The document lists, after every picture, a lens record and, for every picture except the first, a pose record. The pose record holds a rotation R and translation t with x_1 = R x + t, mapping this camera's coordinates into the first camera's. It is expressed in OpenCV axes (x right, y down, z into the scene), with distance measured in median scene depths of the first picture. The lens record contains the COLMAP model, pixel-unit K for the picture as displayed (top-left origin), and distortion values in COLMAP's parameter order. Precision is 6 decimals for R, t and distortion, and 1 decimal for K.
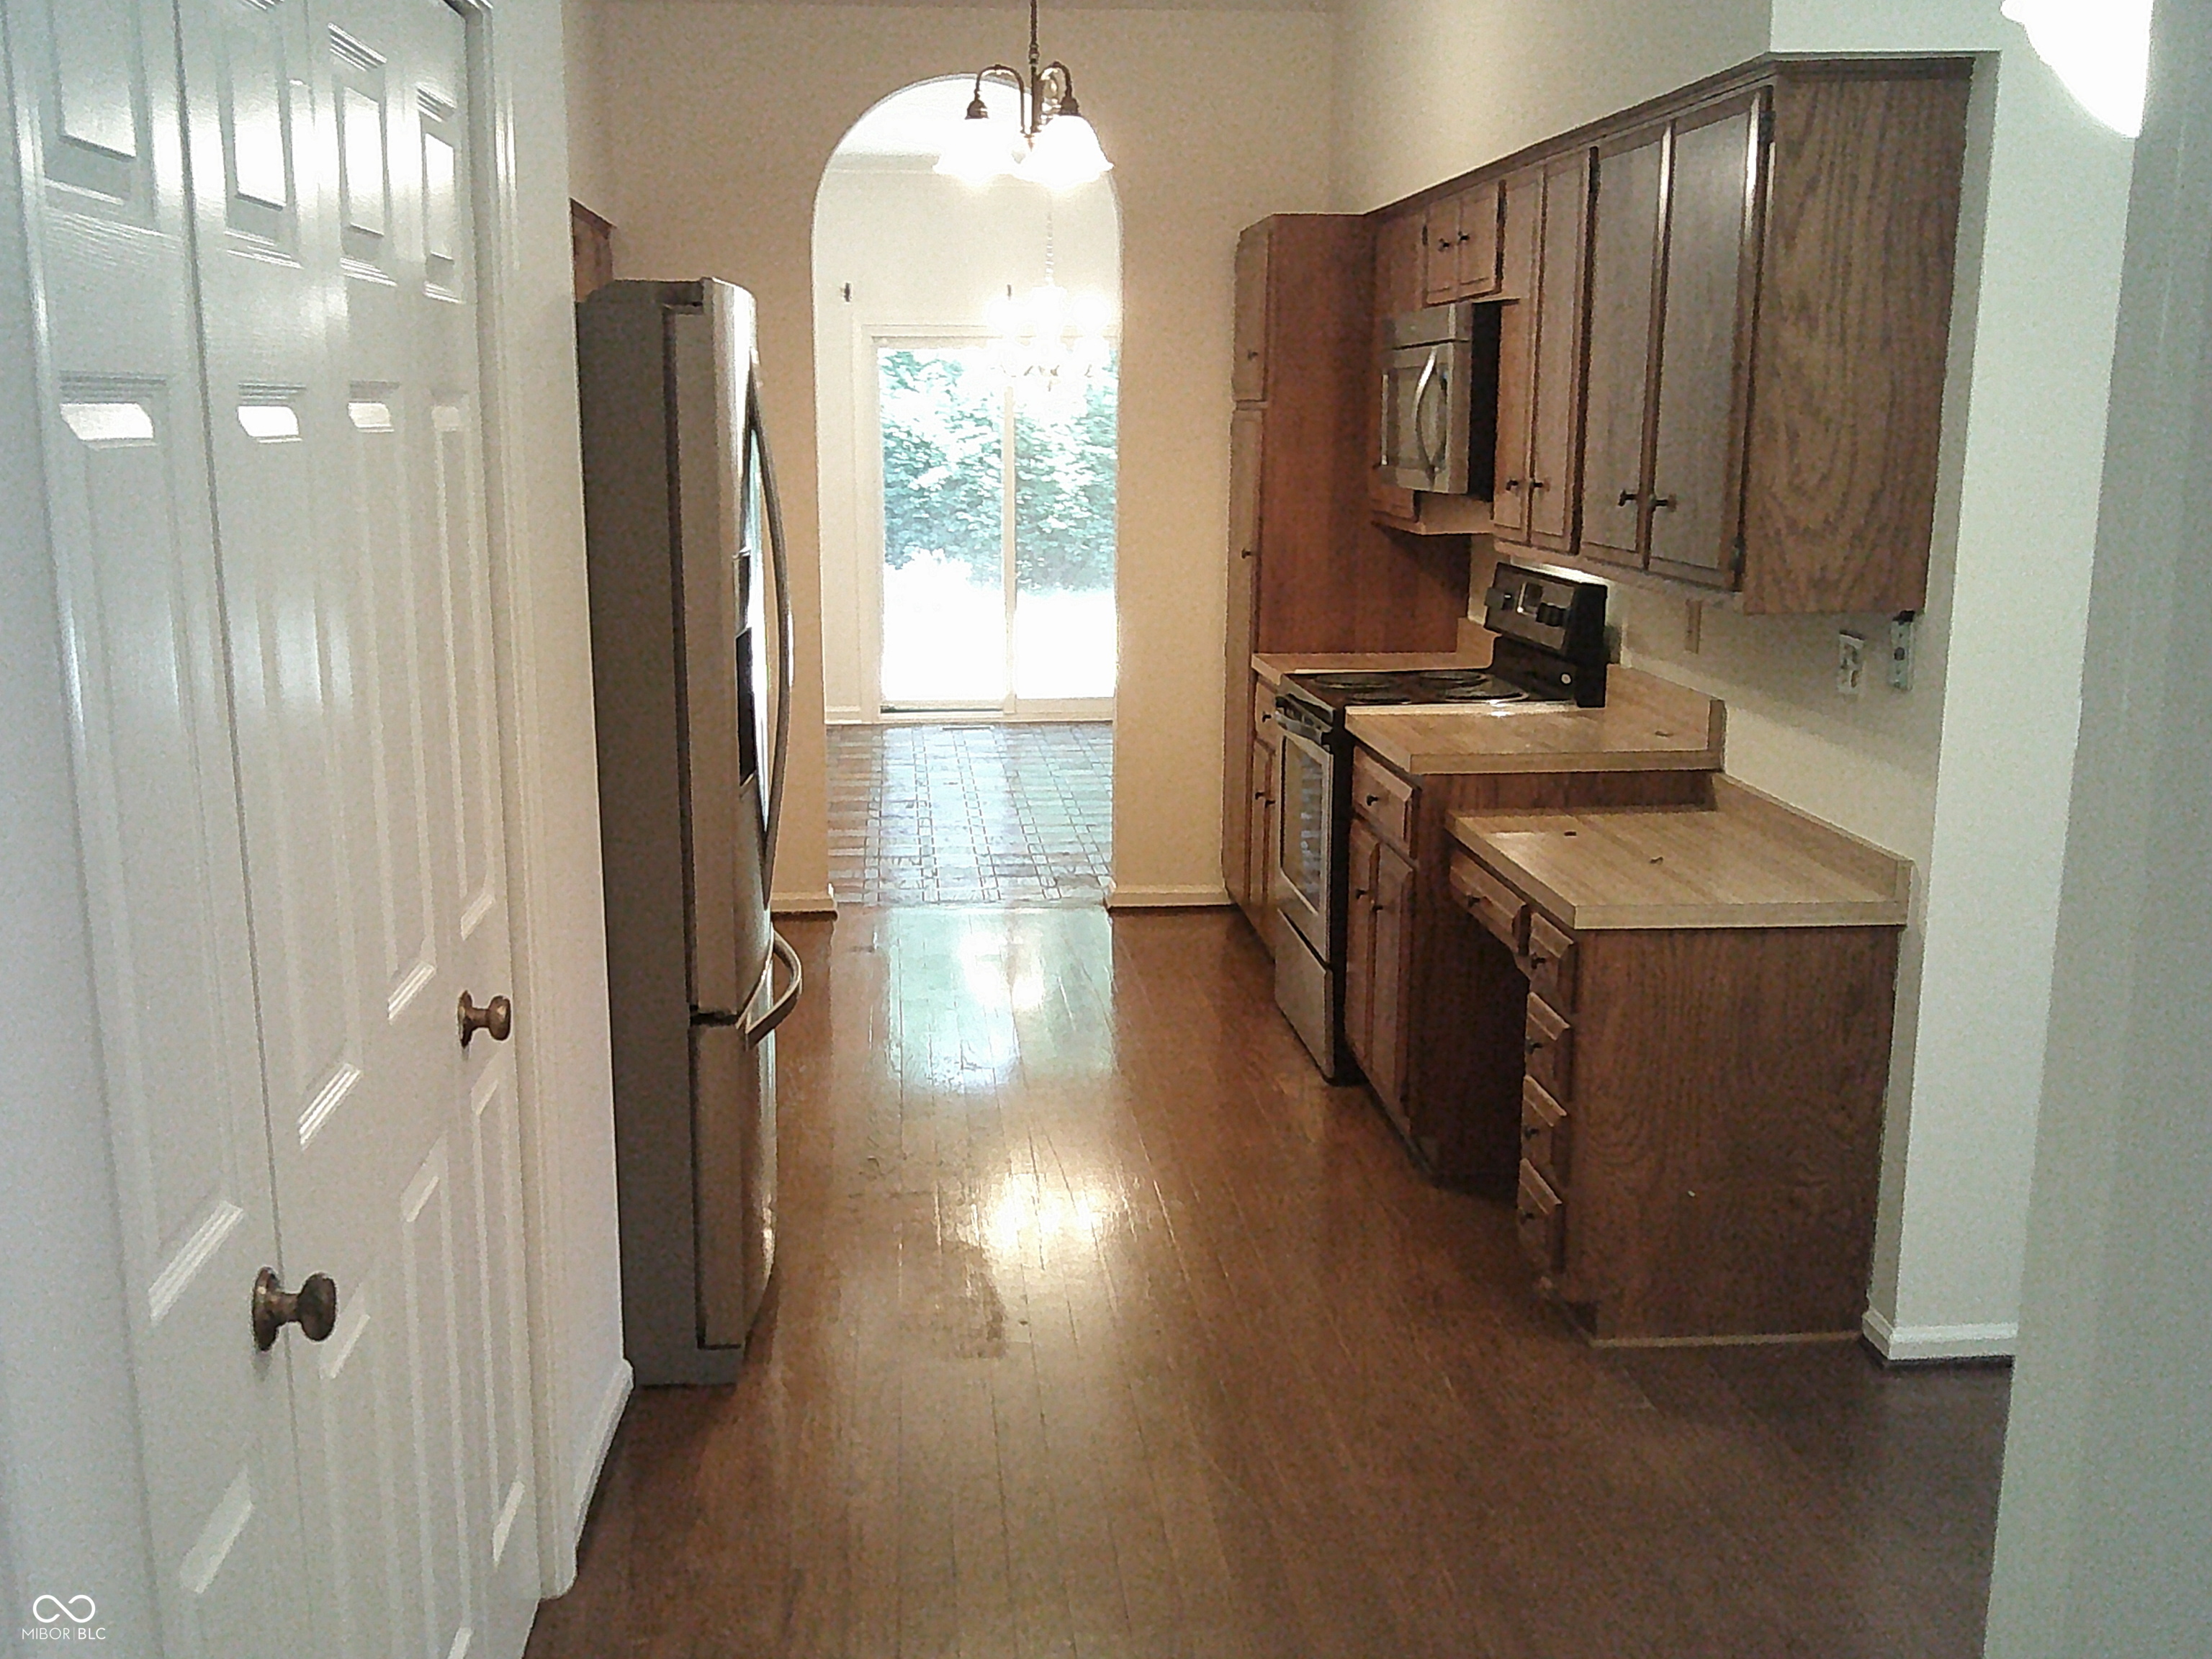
lens RADIAL K [[2226.4, 0, 1084.0], [0, 2226.4, 843.4], [0, 0, 1]] dist [0.143160, -0.421420]
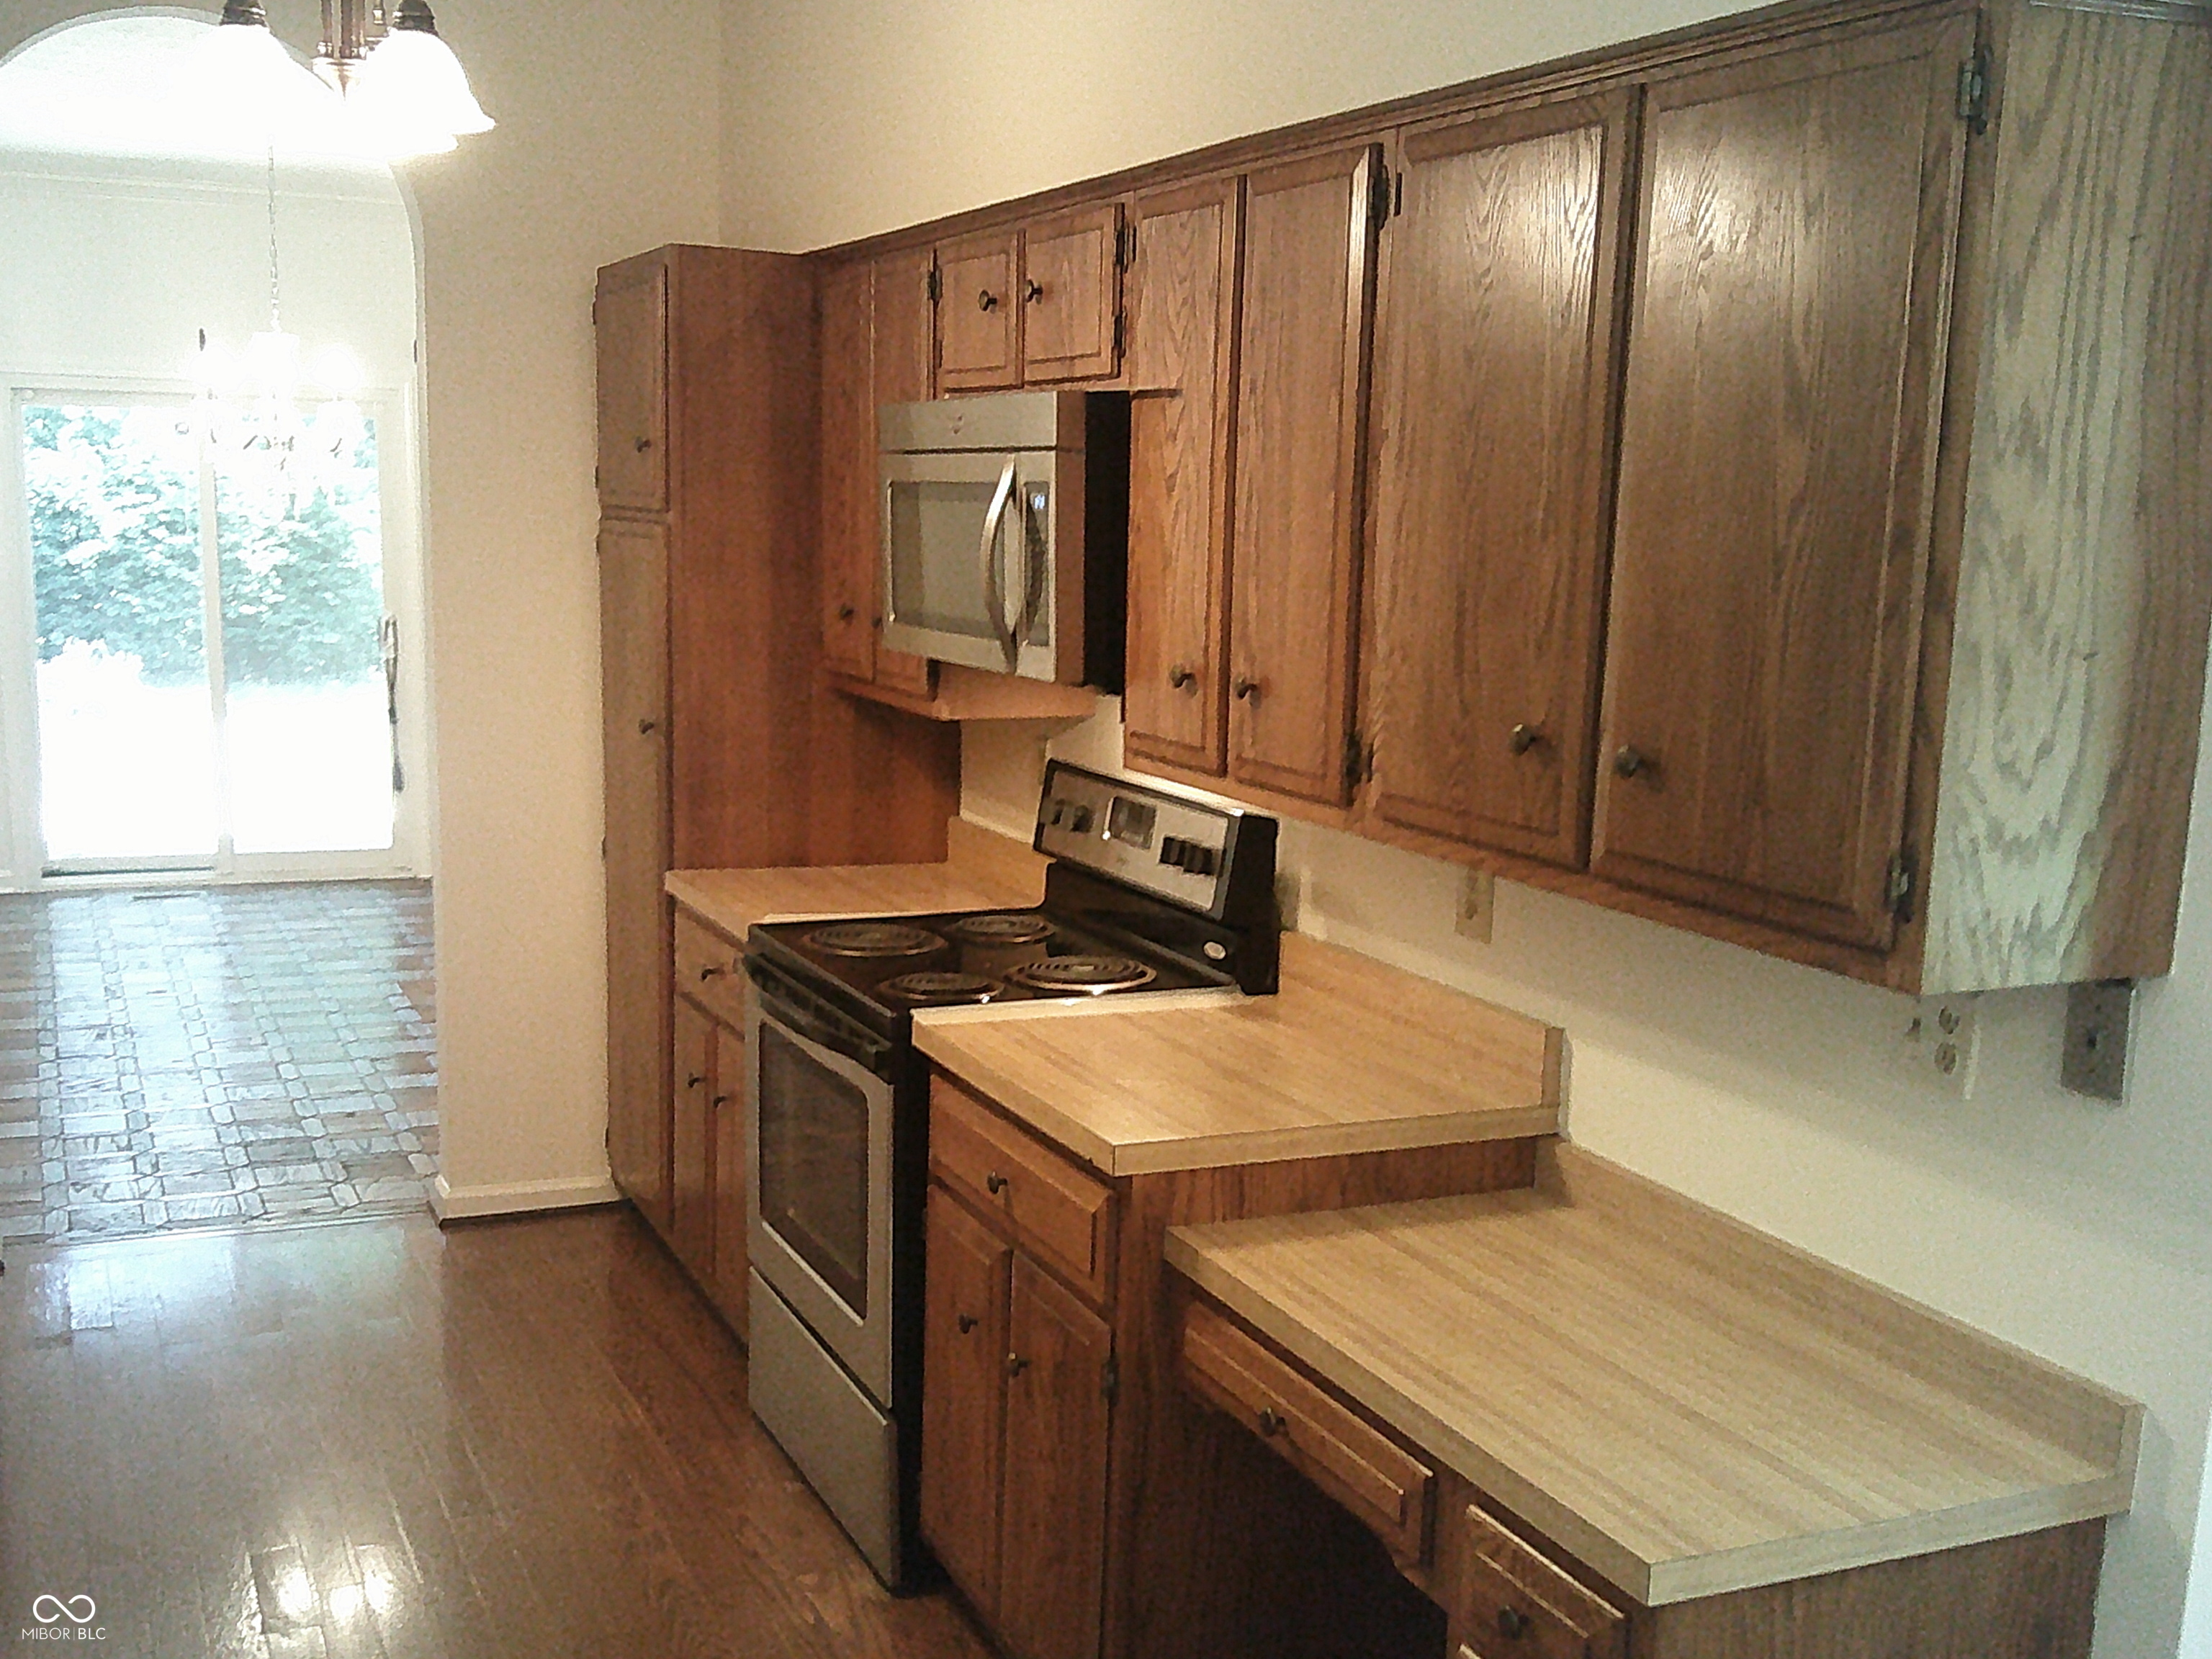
lens RADIAL K [[2136.7, 0, 1108.9], [0, 2136.7, 913.4], [0, 0, 1]] dist [0.139958, -0.331366]
pose [[0.930133, -0.039879, 0.365051, -0.050045], [0.038416, 0.999198, 0.011272, -0.089241], [-0.365208, 0.003539, 0.930919, 0.387905]]
